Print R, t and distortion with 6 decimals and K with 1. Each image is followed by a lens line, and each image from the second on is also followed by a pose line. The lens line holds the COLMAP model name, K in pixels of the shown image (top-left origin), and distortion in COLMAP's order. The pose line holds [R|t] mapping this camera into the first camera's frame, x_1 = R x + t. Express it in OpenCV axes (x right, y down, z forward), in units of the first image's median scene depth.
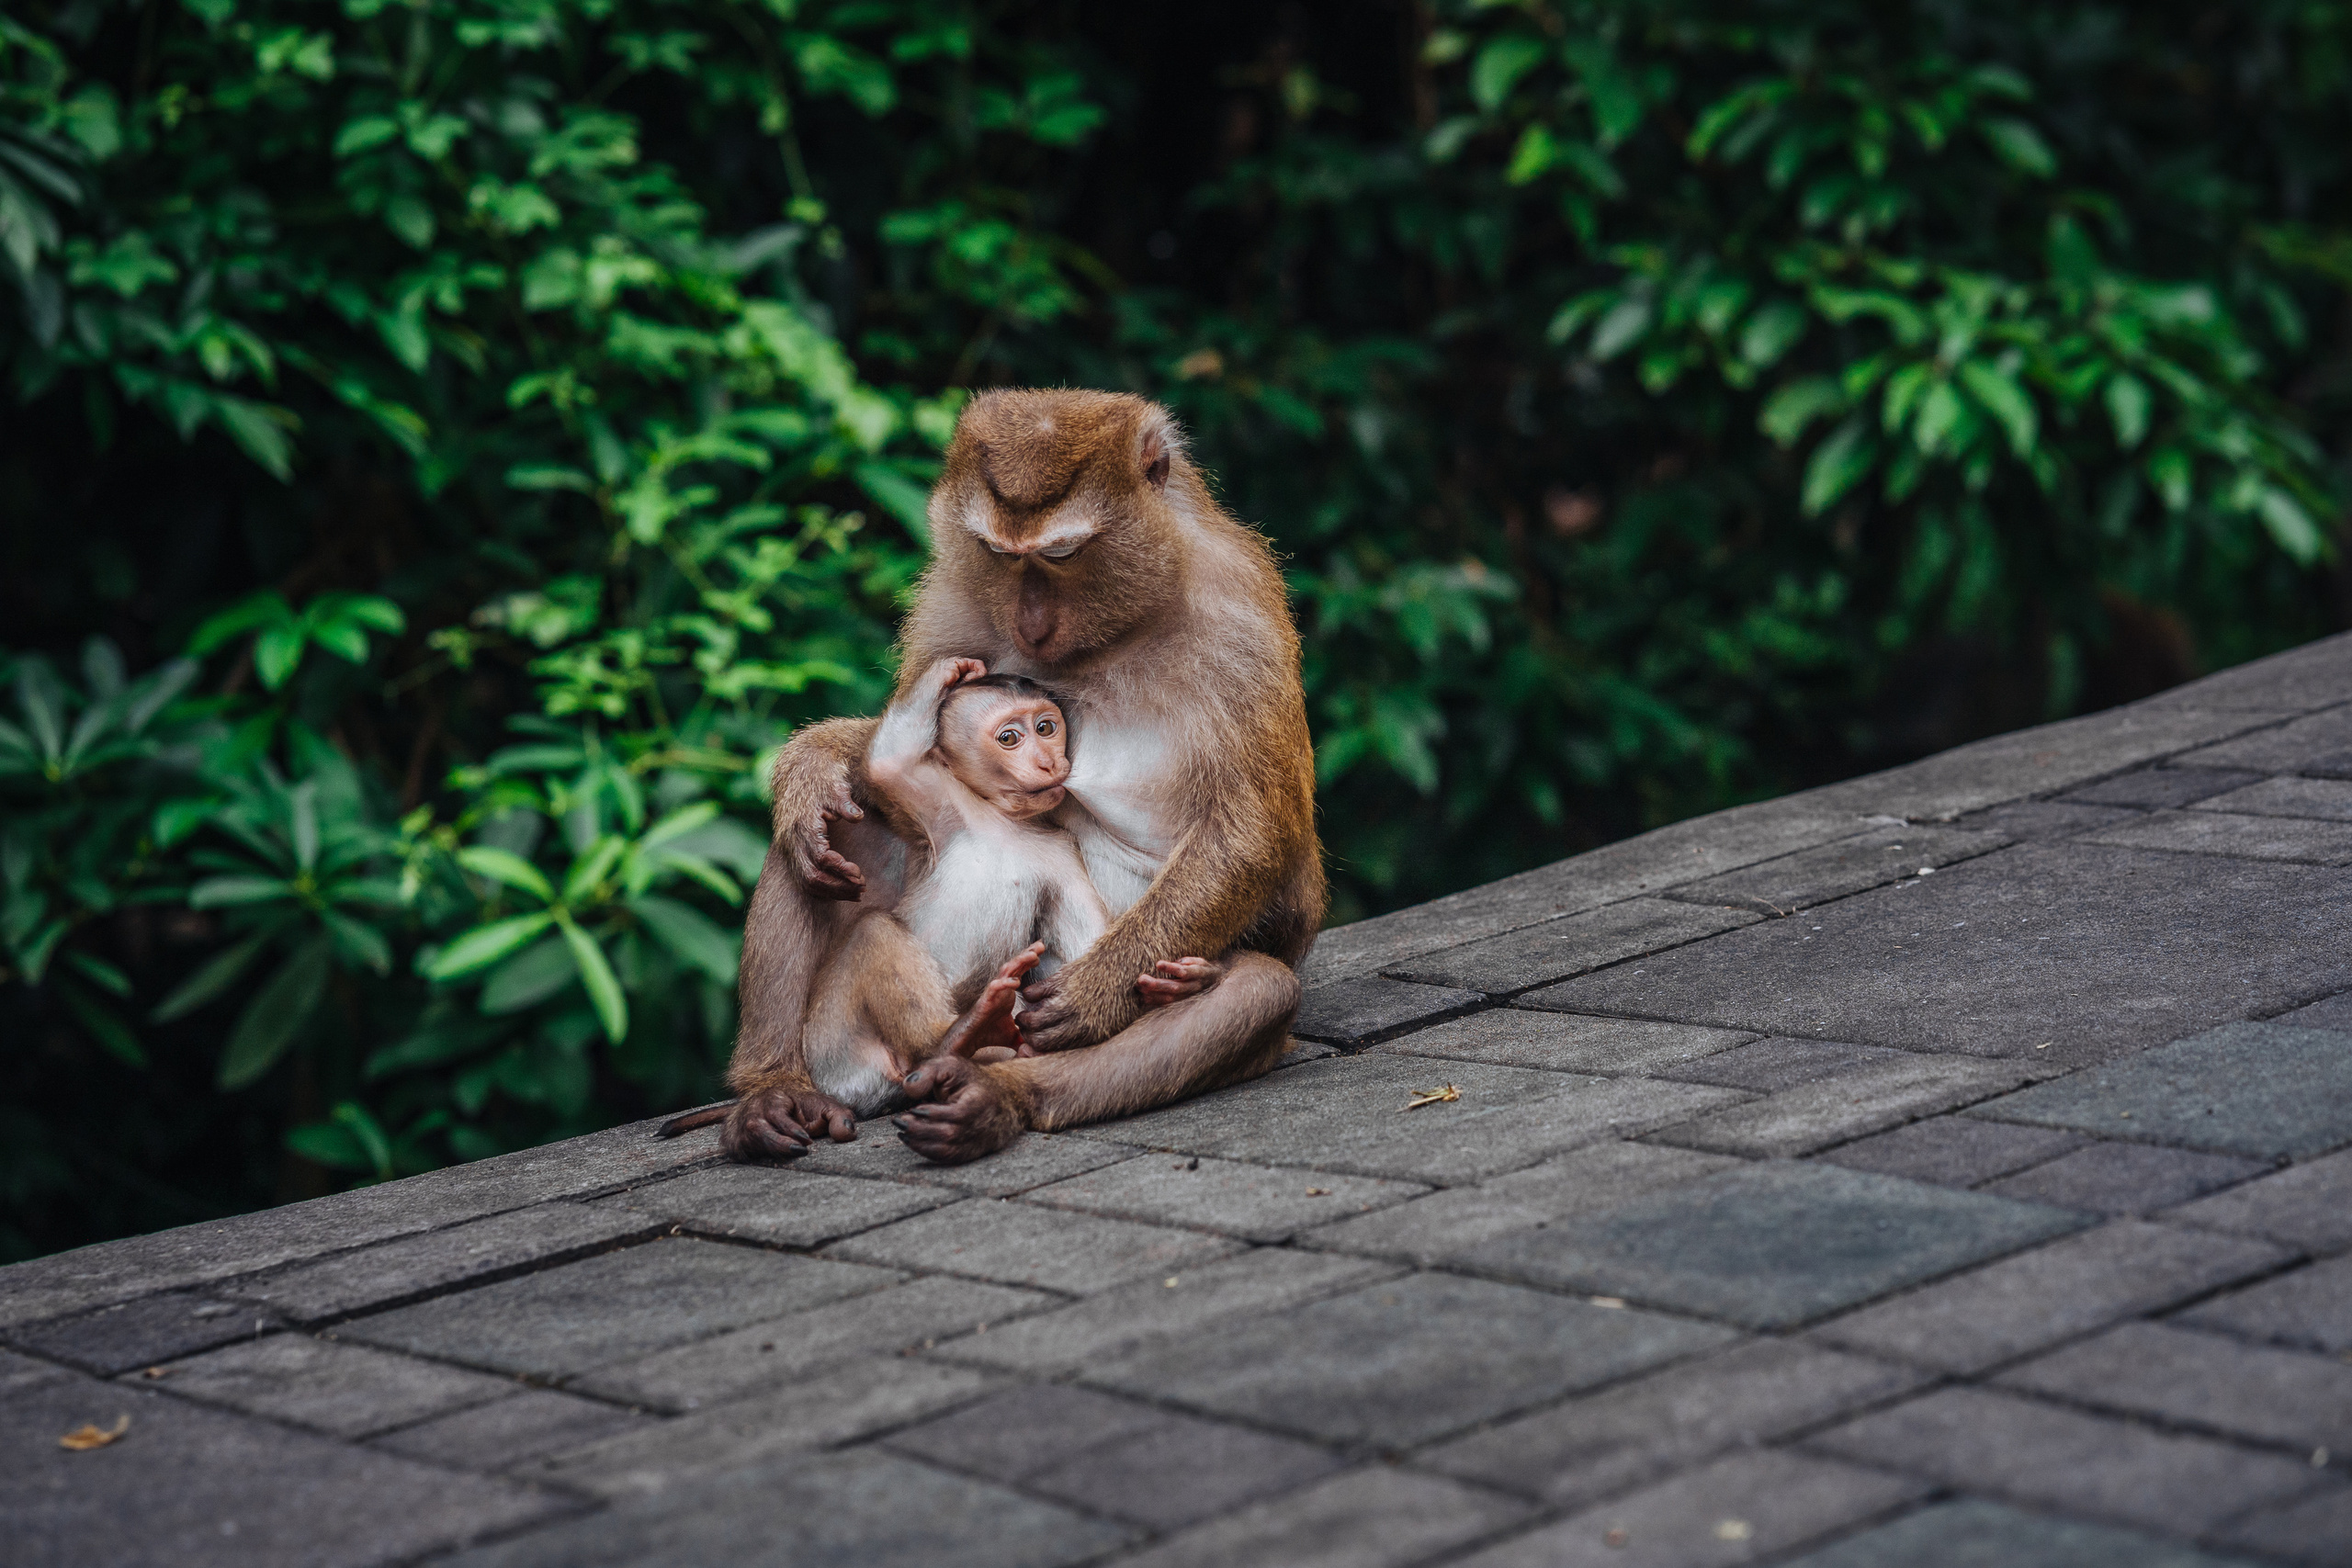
lens RADIAL K [[5946.4, 0, 1176.0], [0, 5946.4, 784.0], [0, 0, 1]] dist [-0.088731, 1.458128]
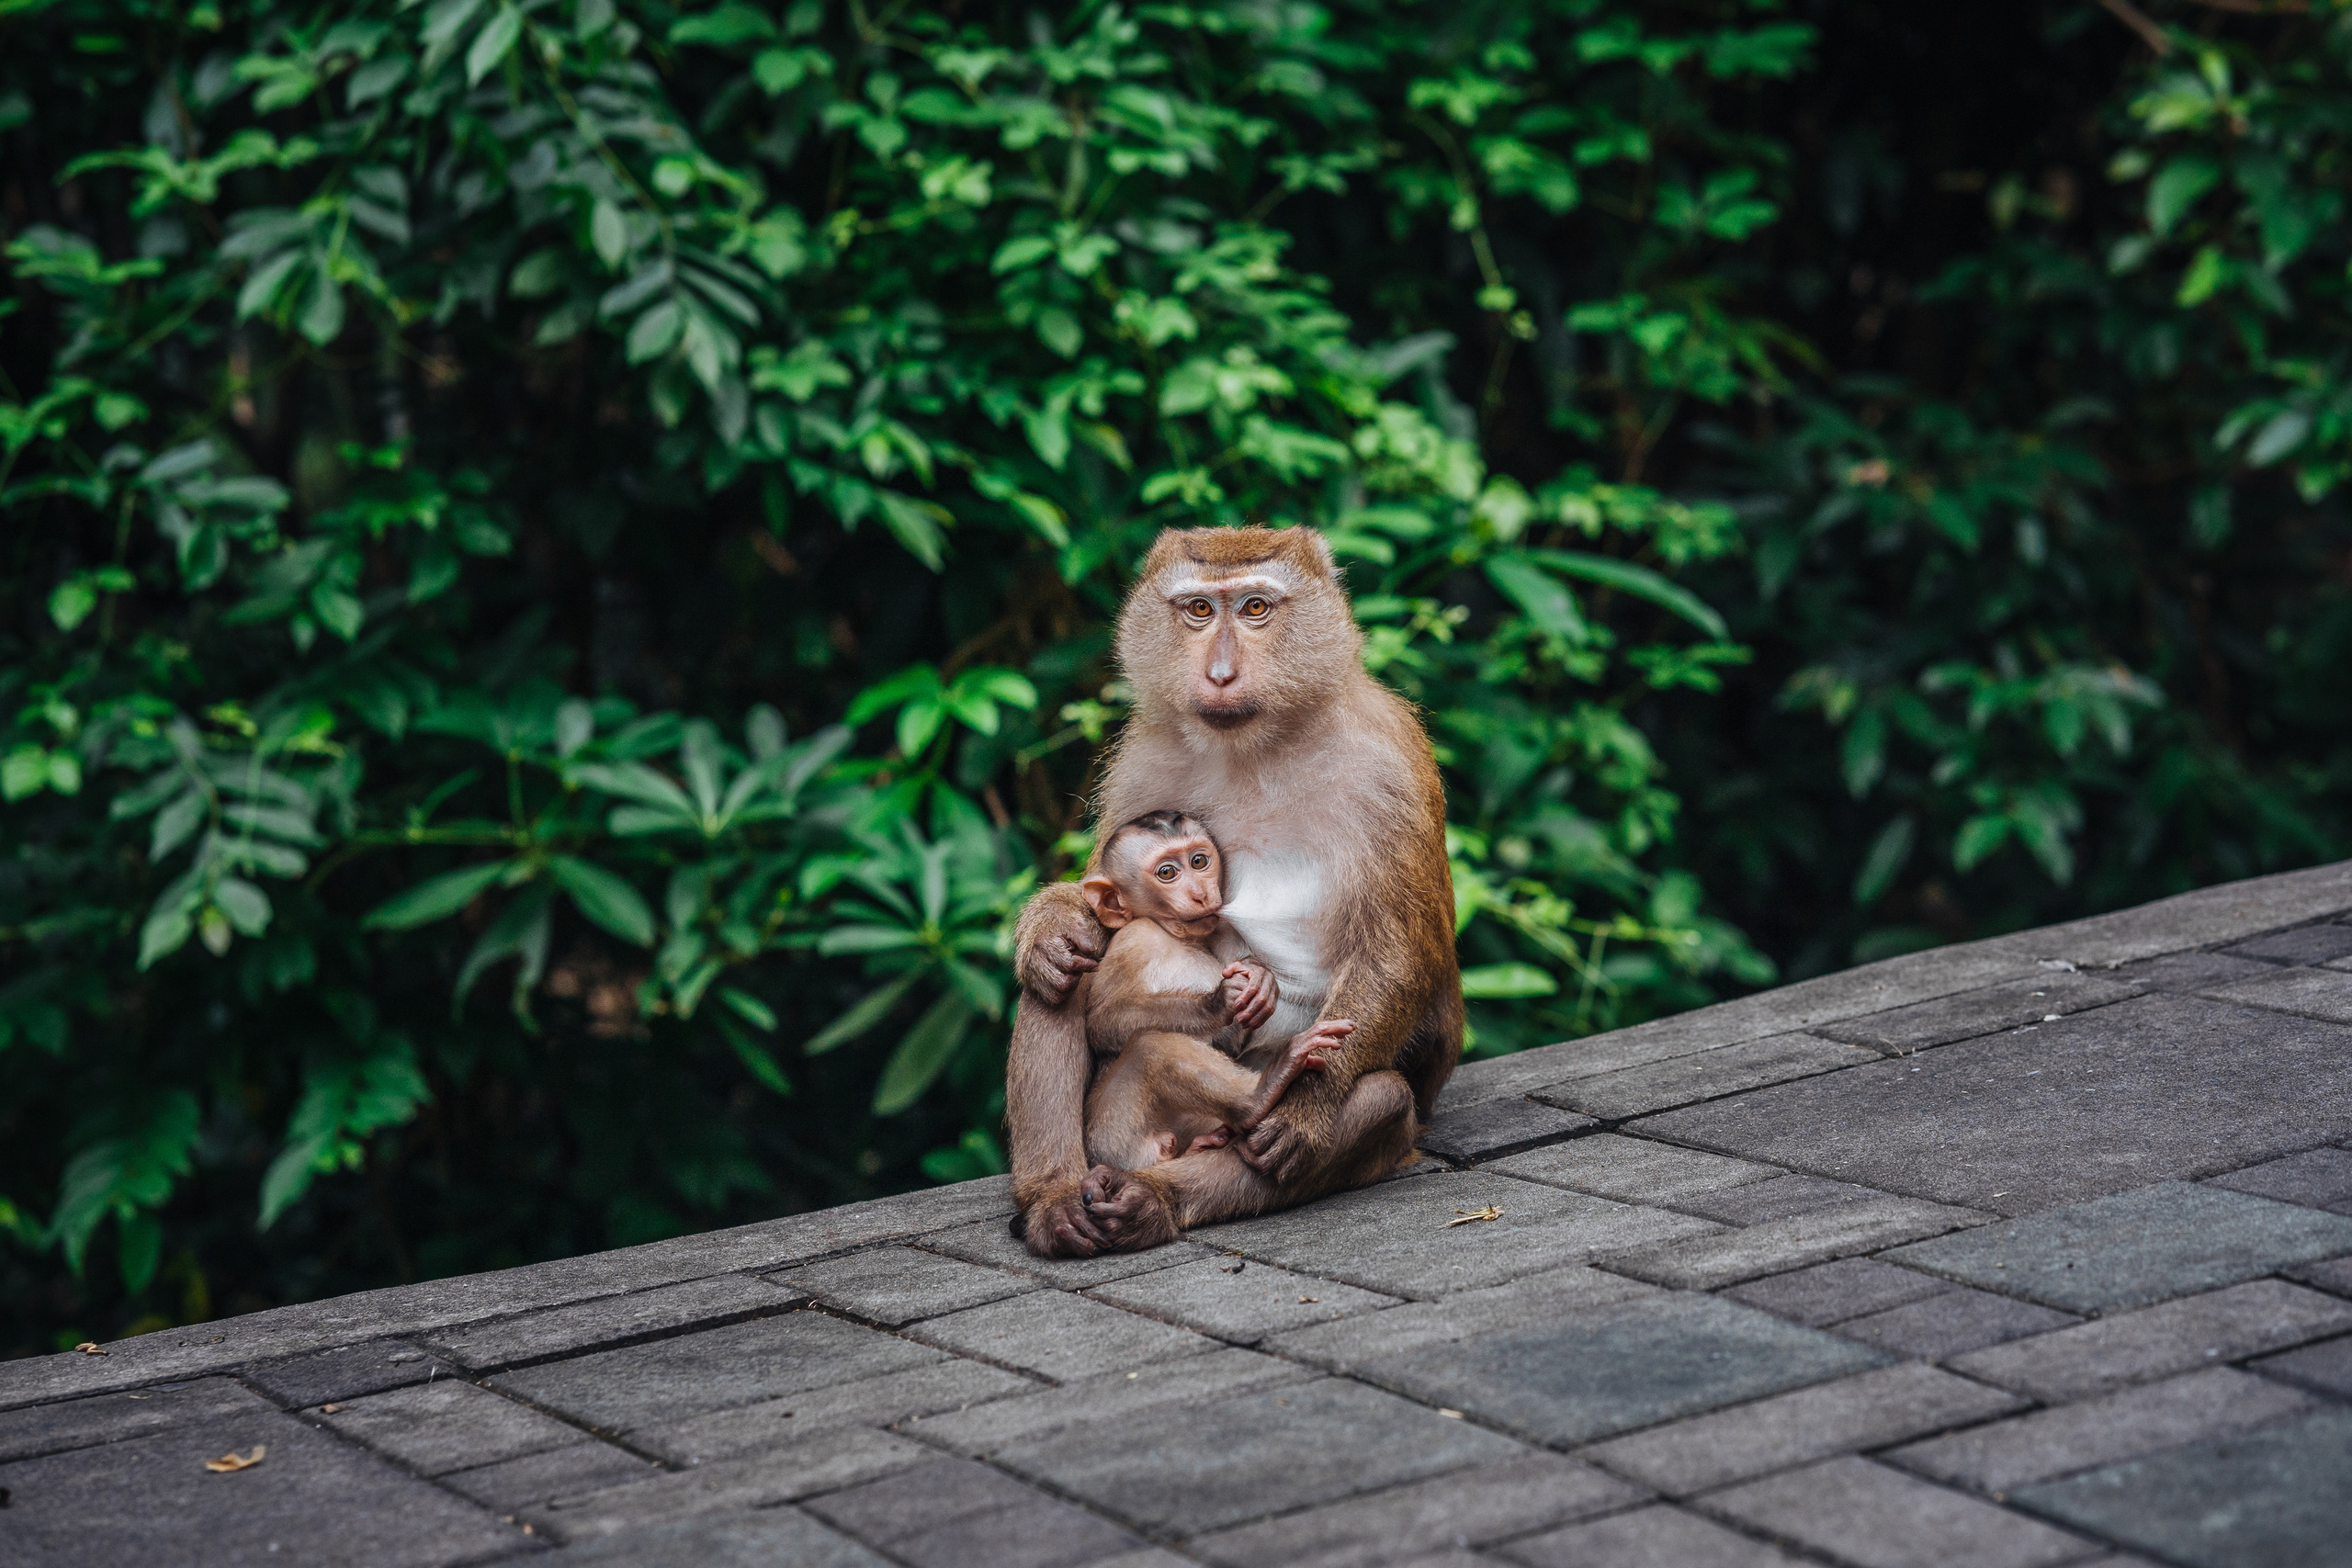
lens RADIAL K [[5946.4, 0, 1176.0], [0, 5946.4, 784.0], [0, 0, 1]] dist [-0.088731, 1.458128]
pose [[0.978838, 0.027431, -0.202790, 0.121278], [-0.026198, 0.999618, 0.008762, -0.021987], [0.202953, -0.003264, 0.979183, -0.076608]]
